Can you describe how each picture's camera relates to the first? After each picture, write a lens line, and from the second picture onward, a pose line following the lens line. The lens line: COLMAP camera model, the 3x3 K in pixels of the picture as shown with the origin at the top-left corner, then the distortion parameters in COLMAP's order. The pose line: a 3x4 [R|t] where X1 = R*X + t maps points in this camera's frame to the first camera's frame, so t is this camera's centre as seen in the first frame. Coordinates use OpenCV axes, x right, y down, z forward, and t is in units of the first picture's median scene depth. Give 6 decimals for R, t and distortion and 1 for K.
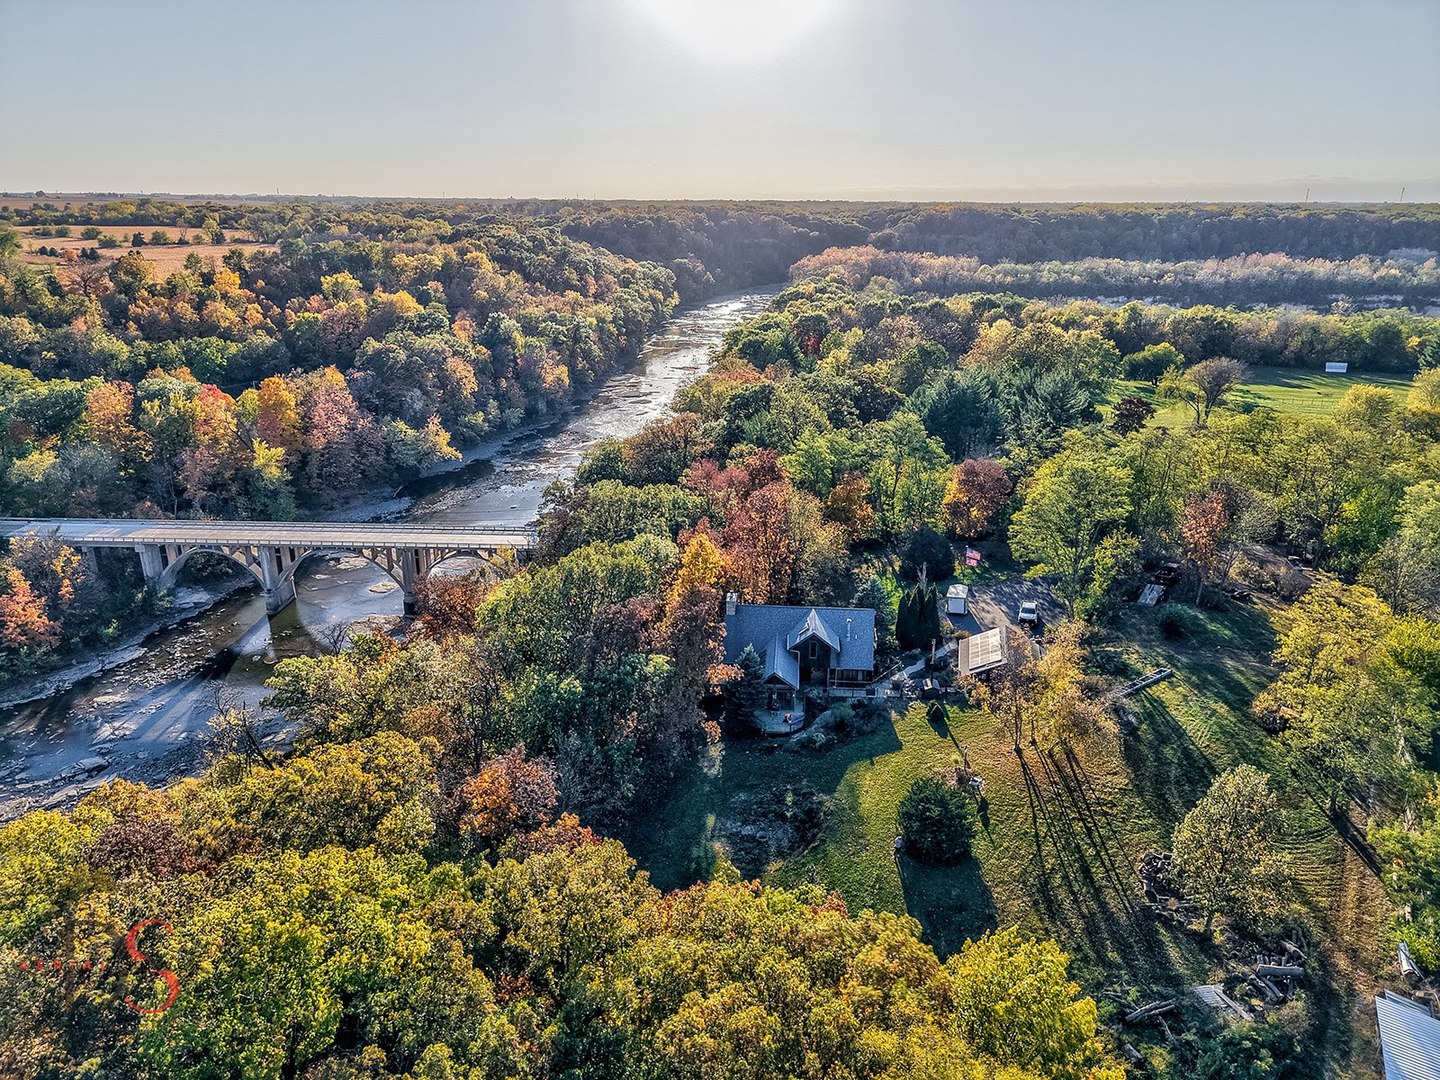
lens RADIAL K [[980.3, 0, 720.0], [0, 980.3, 540.0], [0, 0, 1]] dist [0.038519, -0.020770]
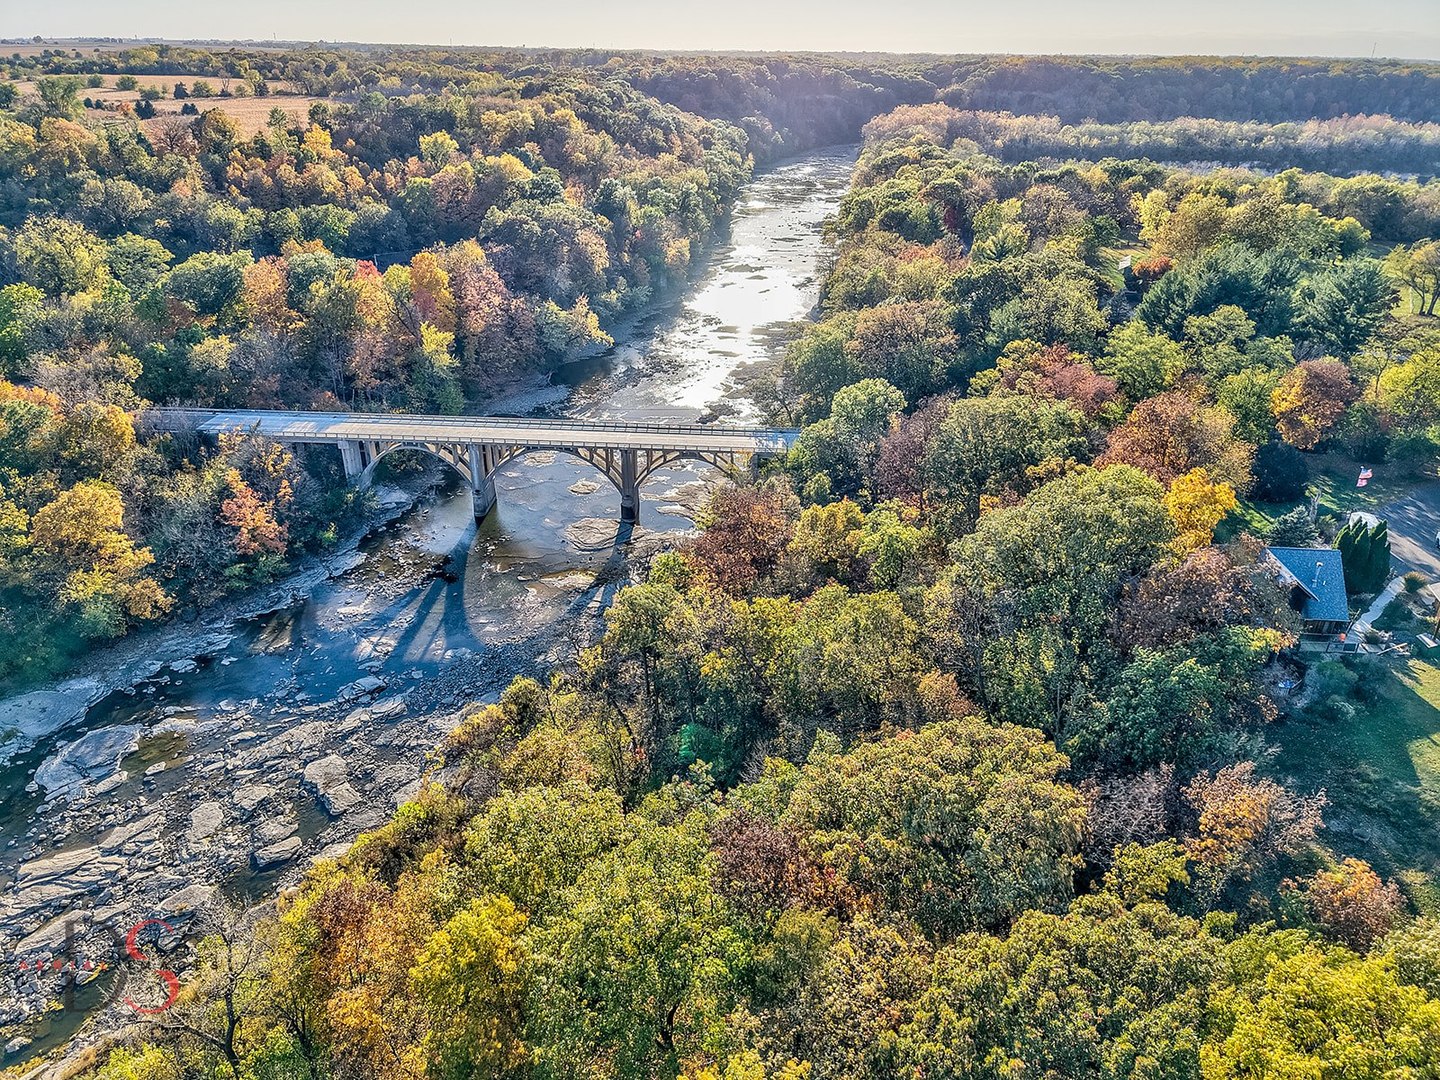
lens RADIAL K [[980.3, 0, 720.0], [0, 980.3, 540.0], [0, 0, 1]] dist [0.038519, -0.020770]
pose [[0.999863, 0.012655, -0.010666, -0.110396], [-0.011192, 0.991771, 0.127538, -0.012657], [0.012192, -0.127401, 0.991776, 0.035858]]
